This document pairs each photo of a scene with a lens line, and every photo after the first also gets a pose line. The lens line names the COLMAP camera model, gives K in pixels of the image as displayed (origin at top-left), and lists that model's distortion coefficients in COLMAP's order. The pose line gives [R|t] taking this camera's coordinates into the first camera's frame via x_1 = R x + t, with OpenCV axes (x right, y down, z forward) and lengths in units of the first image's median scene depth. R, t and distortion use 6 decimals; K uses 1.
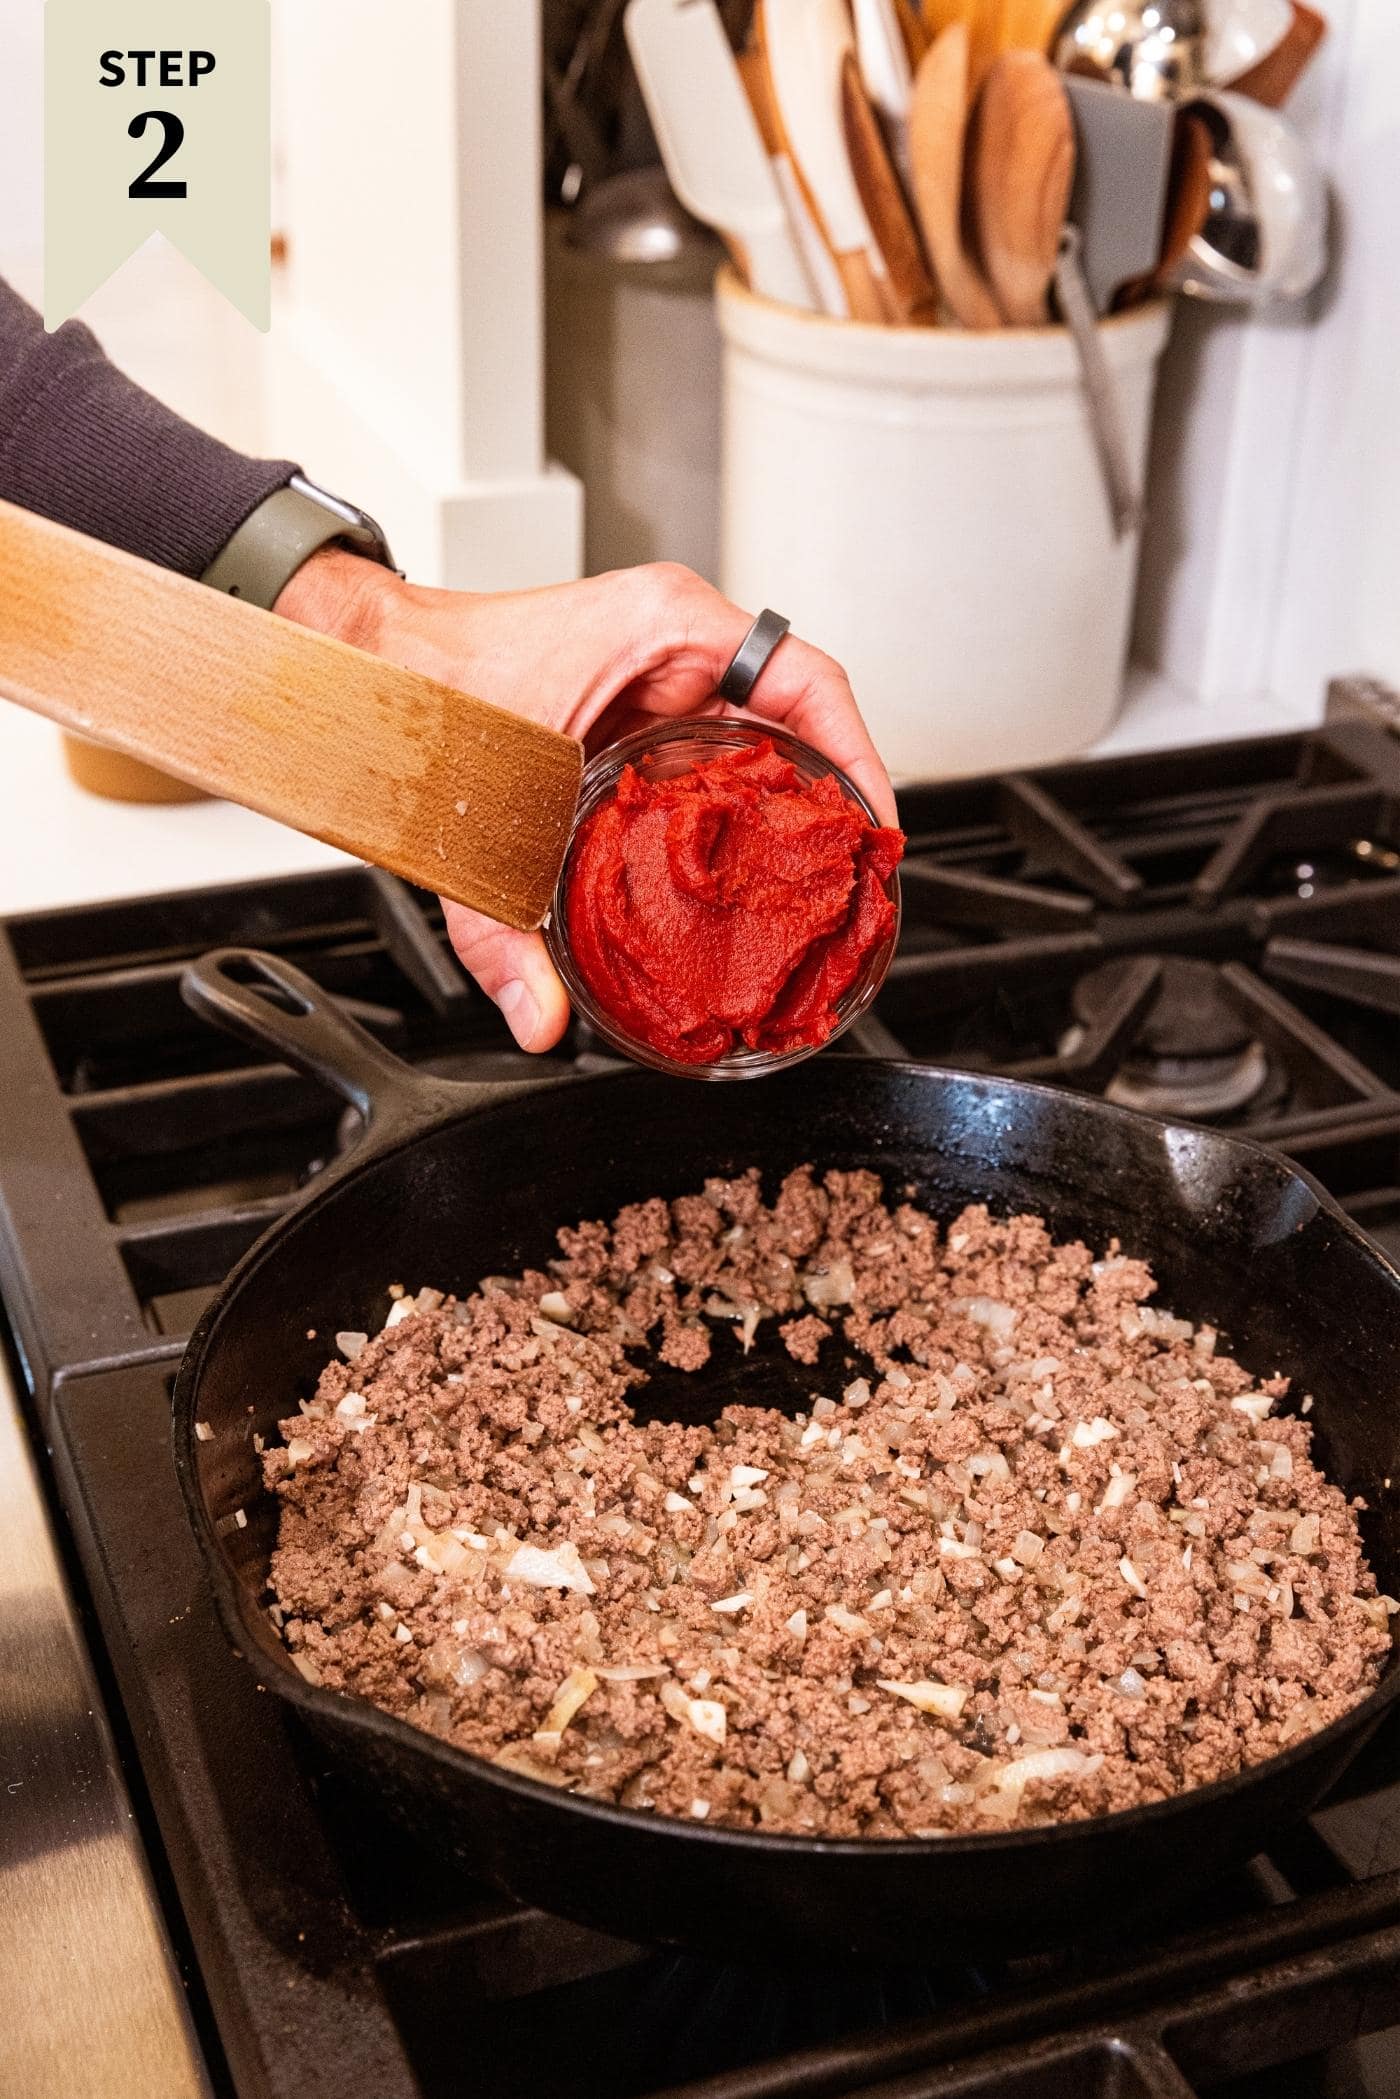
lens RADIAL K [[2733.1, 0, 658.3], [0, 2733.1, 1045.0], [0, 0, 1]] dist [0.001961, -0.020741]
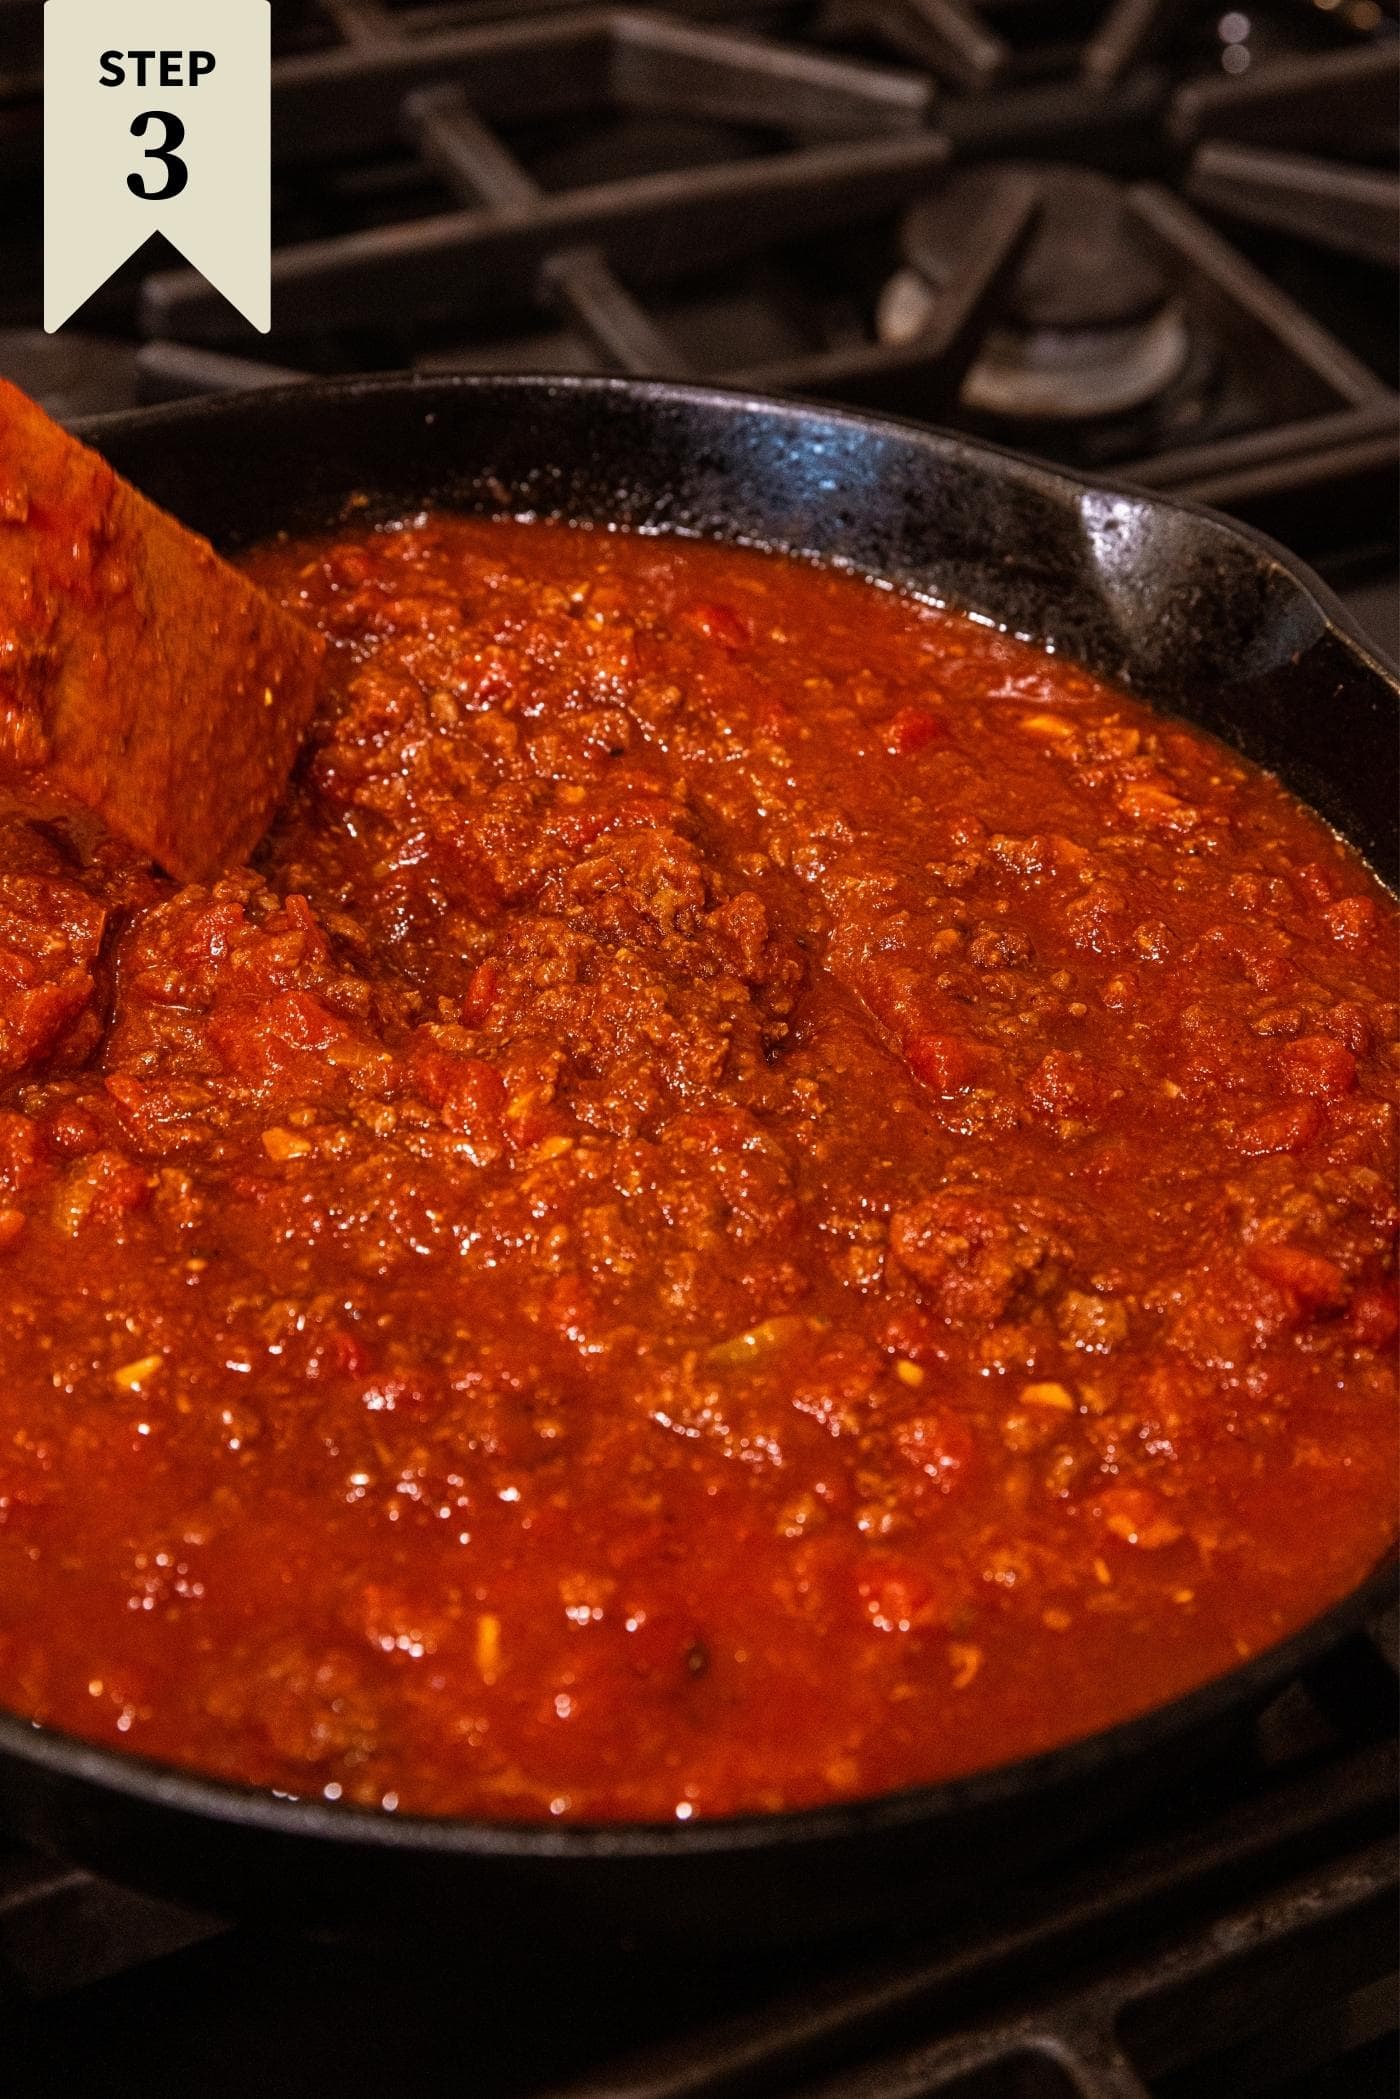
lens RADIAL K [[3424.5, 0, 727.5], [0, 3424.5, 949.5], [0, 0, 1]] dist [0.013720, -0.007695]
pose [[0.992211, -0.029472, 0.121030, 0.004194], [0.002416, 0.975980, 0.217848, -0.030311], [-0.124543, -0.215859, 0.968449, 0.172278]]
